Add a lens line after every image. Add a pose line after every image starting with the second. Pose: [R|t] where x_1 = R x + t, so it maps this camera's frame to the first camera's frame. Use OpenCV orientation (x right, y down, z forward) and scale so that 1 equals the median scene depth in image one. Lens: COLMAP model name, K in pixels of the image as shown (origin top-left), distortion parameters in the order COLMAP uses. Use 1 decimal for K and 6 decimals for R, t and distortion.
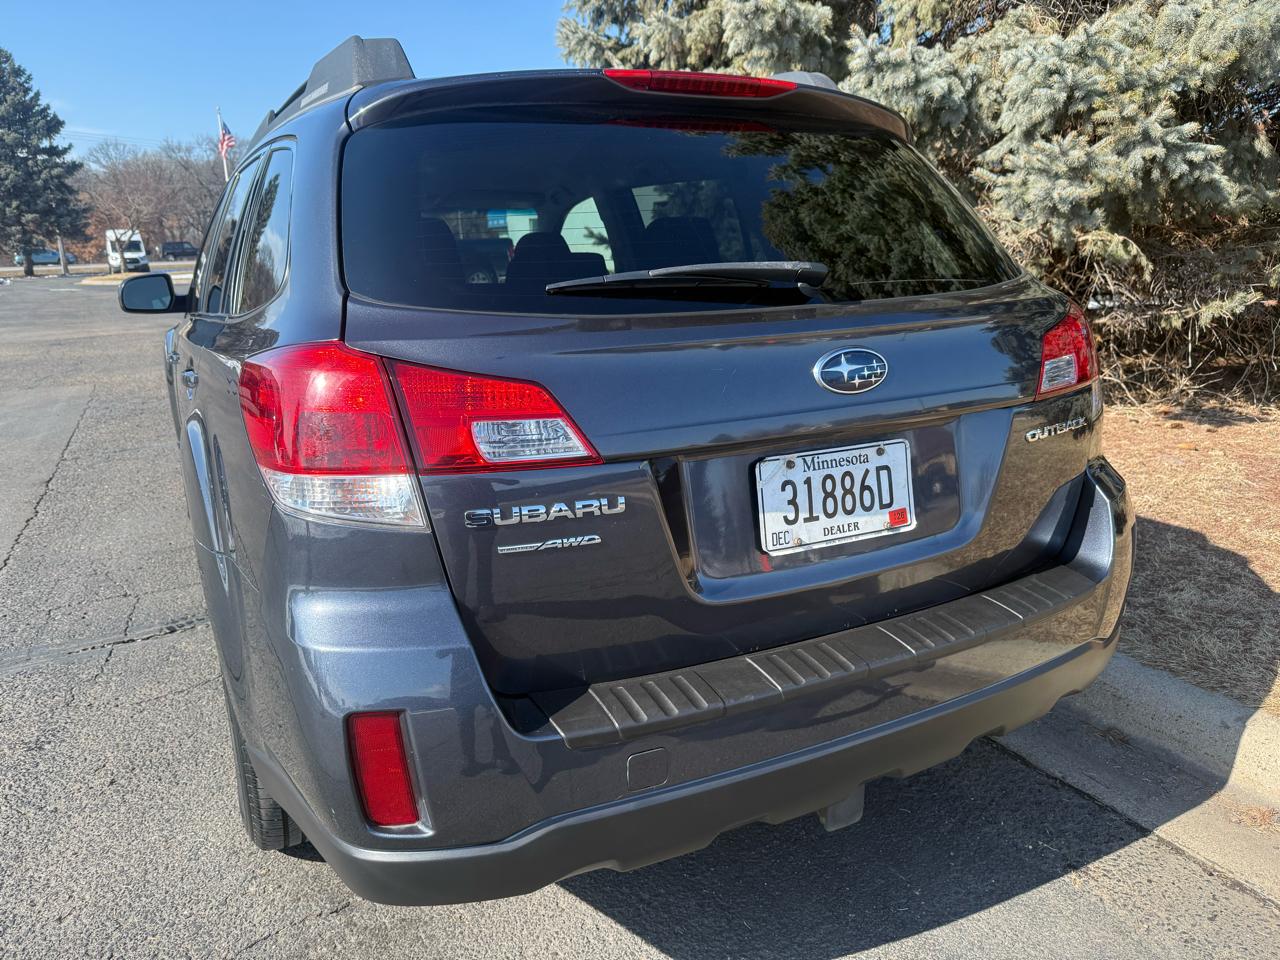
lens RADIAL K [[958.1, 0, 640.1], [0, 958.1, 481.2], [0, 0, 1]] dist [0.019133, -0.004149]
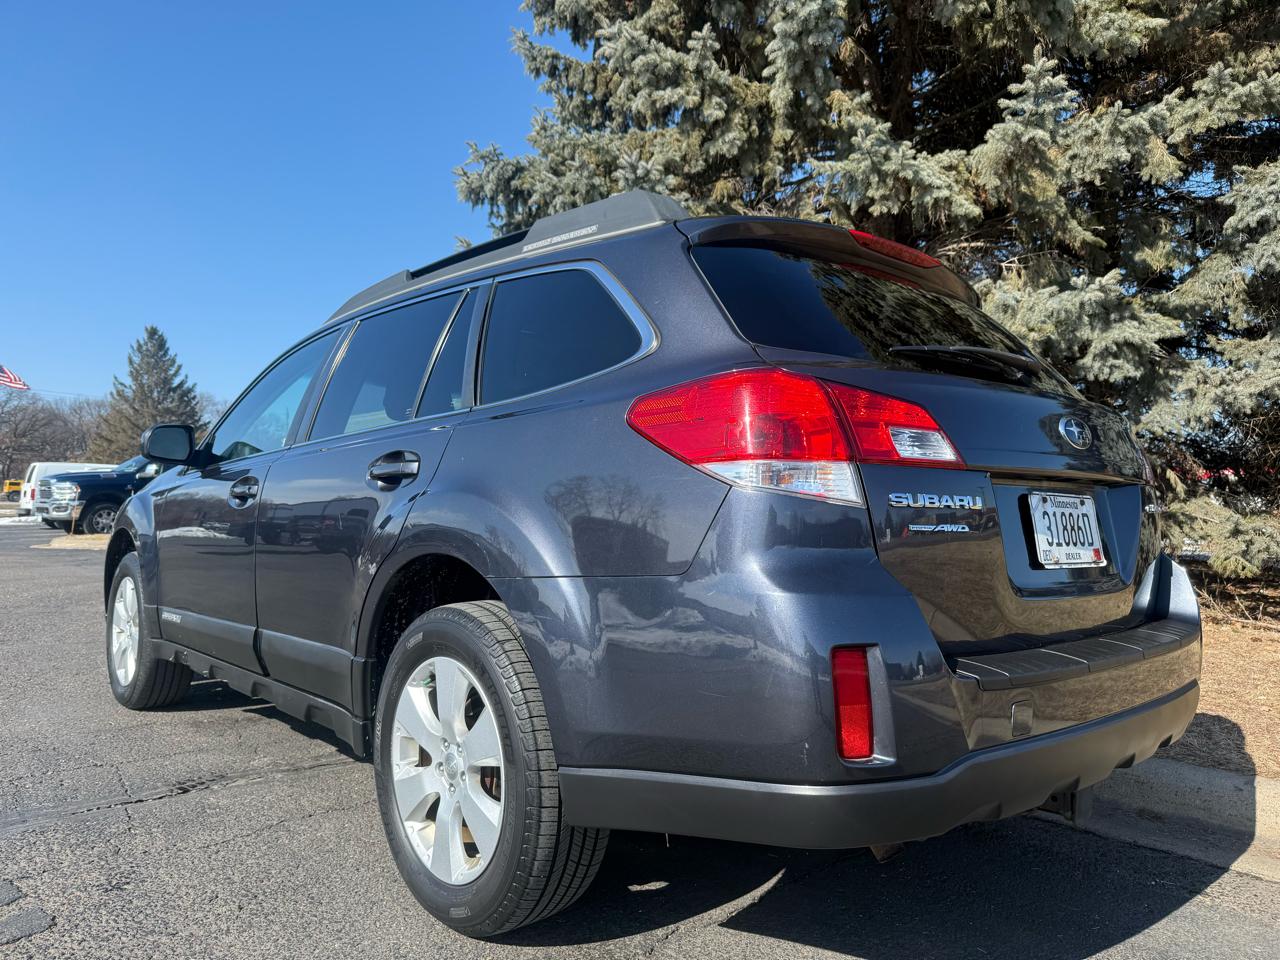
lens RADIAL K [[964.8, 0, 636.2], [0, 964.8, 478.1], [0, 0, 1]] dist [0.005872, -0.007974]
pose [[0.966410, 0.046713, 0.252723, -0.497872], [0.027240, 0.959186, -0.281462, 0.216206], [-0.255557, 0.278892, 0.925694, -0.049309]]
